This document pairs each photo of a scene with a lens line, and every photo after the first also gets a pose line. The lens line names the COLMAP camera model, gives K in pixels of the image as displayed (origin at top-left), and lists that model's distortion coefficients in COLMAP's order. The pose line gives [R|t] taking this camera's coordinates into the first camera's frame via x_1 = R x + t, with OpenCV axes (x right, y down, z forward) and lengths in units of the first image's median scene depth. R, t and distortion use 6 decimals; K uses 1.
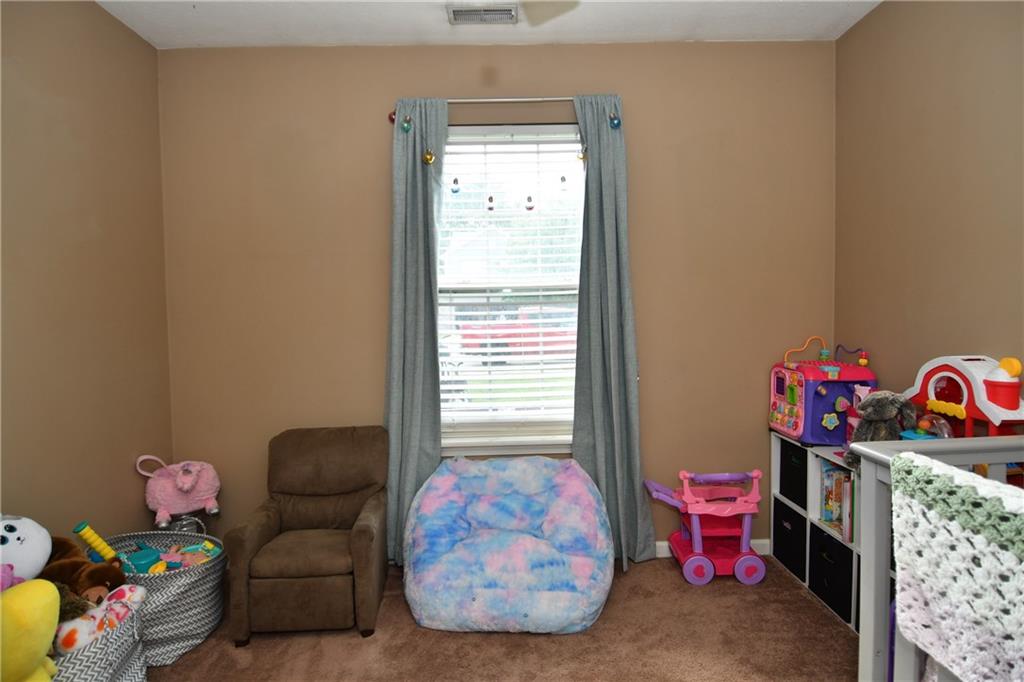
lens RADIAL K [[534.4, 0, 516.3], [0, 534.4, 330.7], [0, 0, 1]] dist [0.042428, -0.047685]
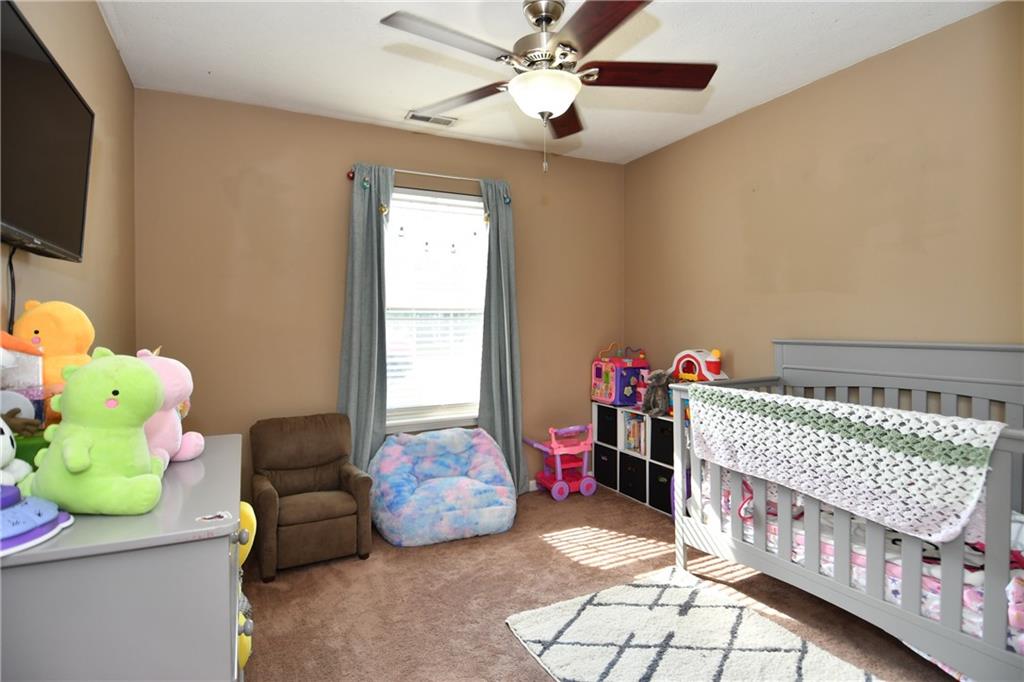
lens RADIAL K [[534.4, 0, 516.3], [0, 534.4, 330.7], [0, 0, 1]] dist [0.042428, -0.047685]
pose [[0.901277, 0.006943, 0.433187, -0.463956], [0.007016, 0.999507, -0.030617, 0.026068], [-0.433186, 0.030634, 0.900784, -0.370393]]
